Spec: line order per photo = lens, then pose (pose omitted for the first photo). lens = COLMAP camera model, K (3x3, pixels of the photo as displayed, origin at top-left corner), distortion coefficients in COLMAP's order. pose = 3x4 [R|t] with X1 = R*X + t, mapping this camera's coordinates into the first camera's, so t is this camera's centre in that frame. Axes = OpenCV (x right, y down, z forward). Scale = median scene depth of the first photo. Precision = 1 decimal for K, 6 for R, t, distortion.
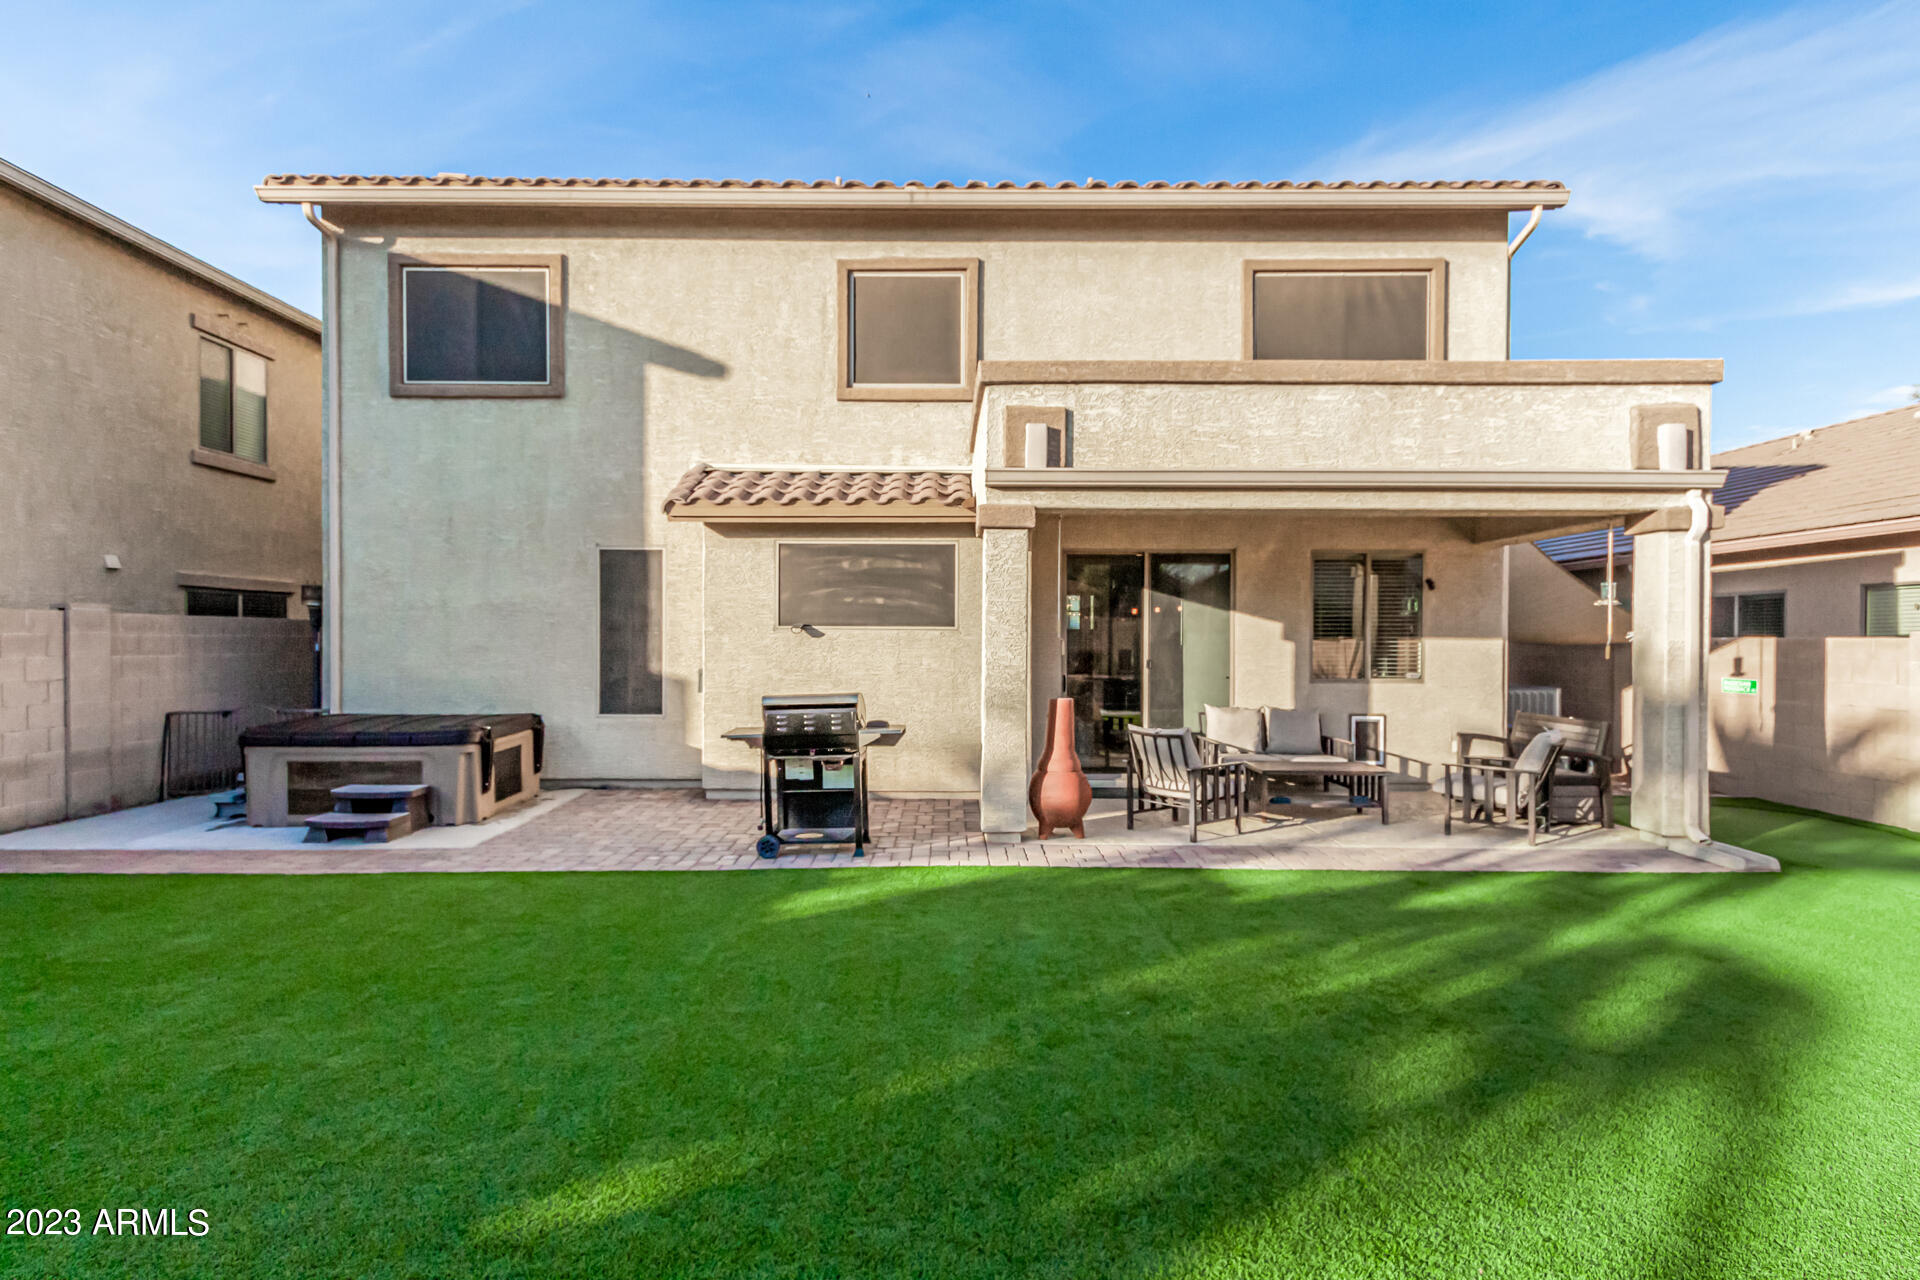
lens RADIAL K [[938.0, 0, 943.3], [0, 938.0, 640.3], [0, 0, 1]] dist [0.016809, -0.007232]
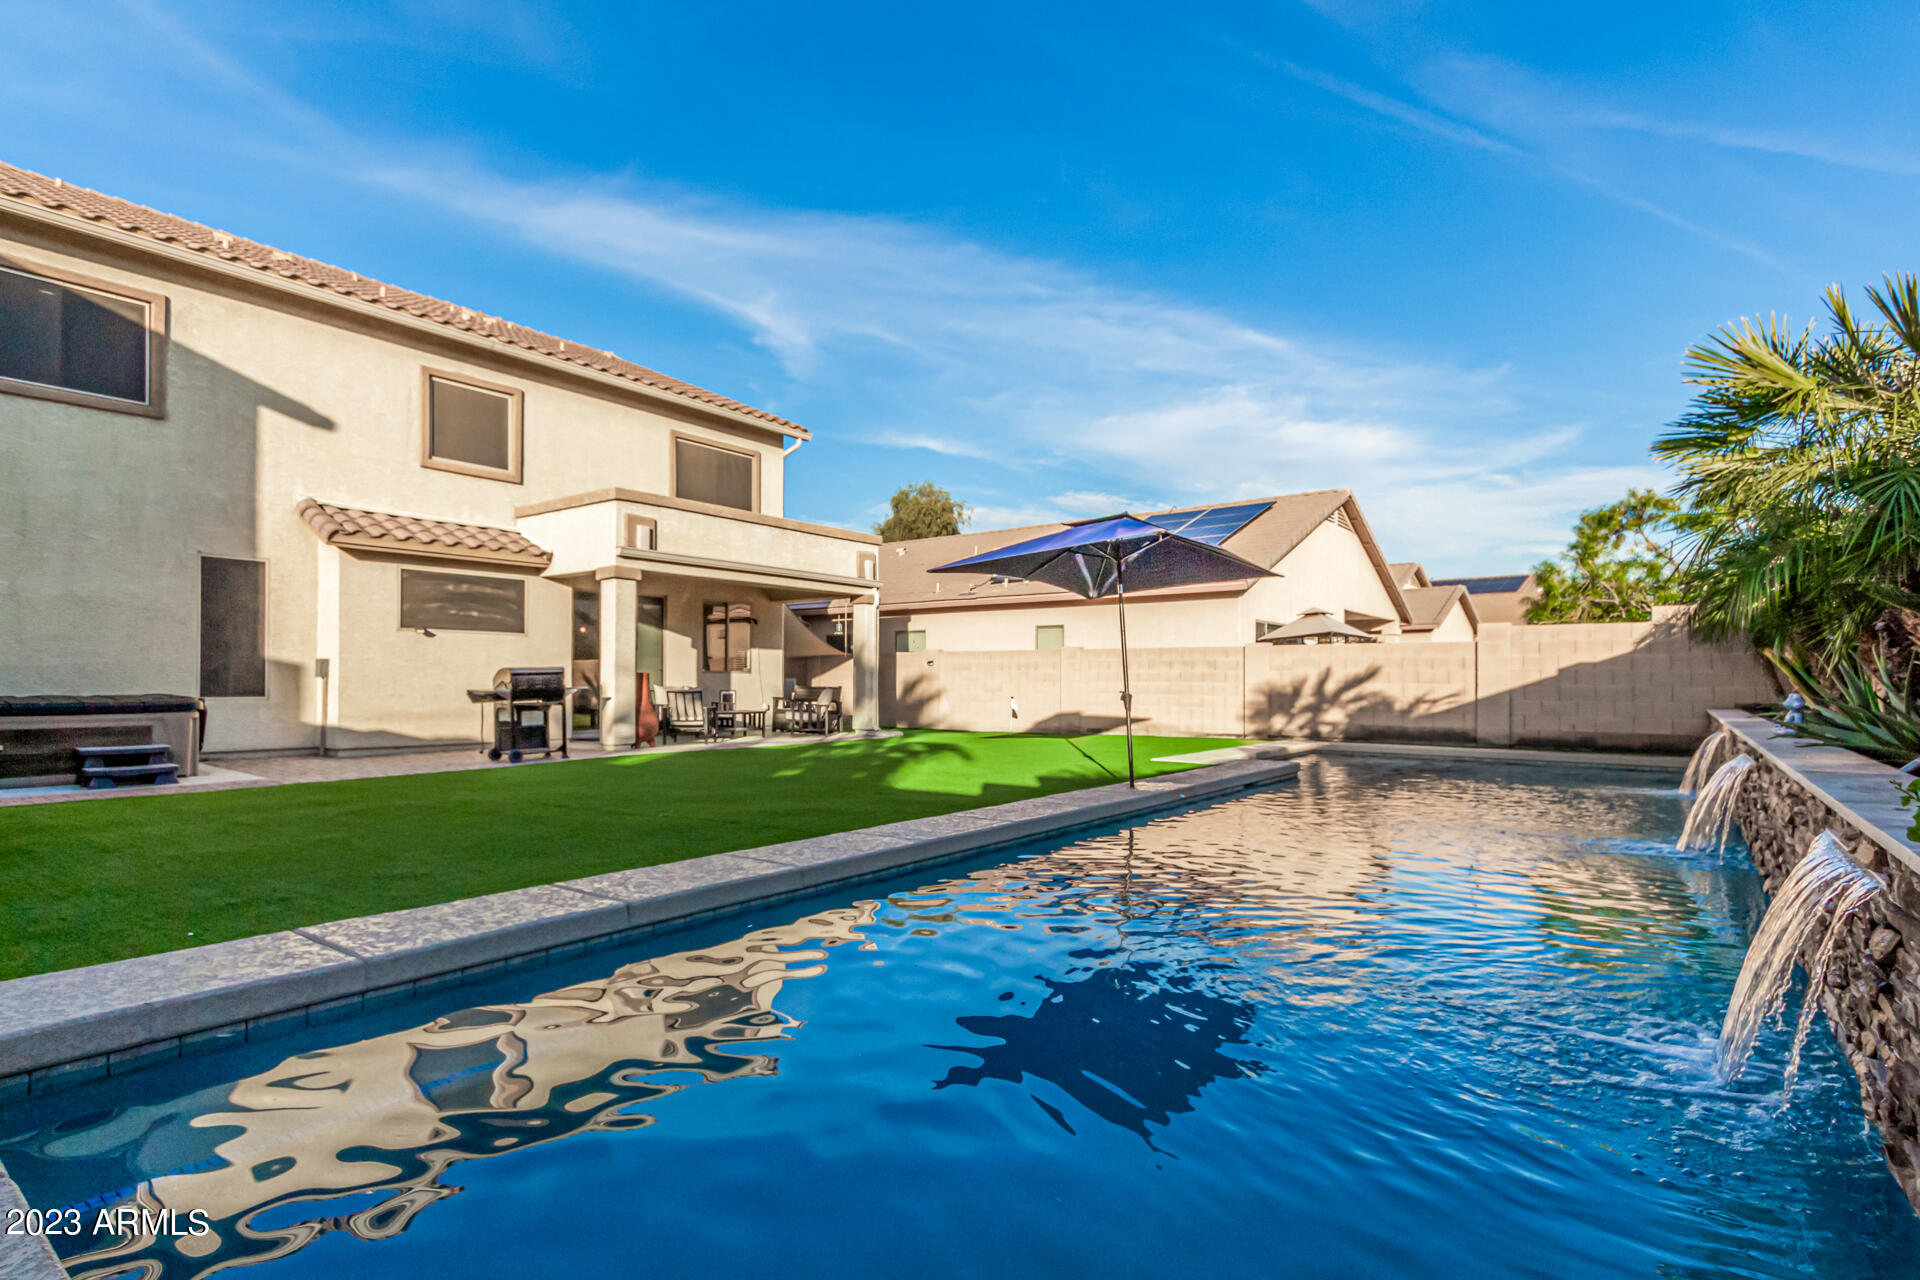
lens RADIAL K [[938.0, 0, 970.7], [0, 938.0, 678.4], [0, 0, 1]] dist [0.016809, -0.007232]
pose [[0.586373, -0.000465, 0.810041, -0.766162], [-0.000556, 0.999999, 0.000976, 0.054528], [-0.810041, -0.001022, 0.586372, -0.470259]]
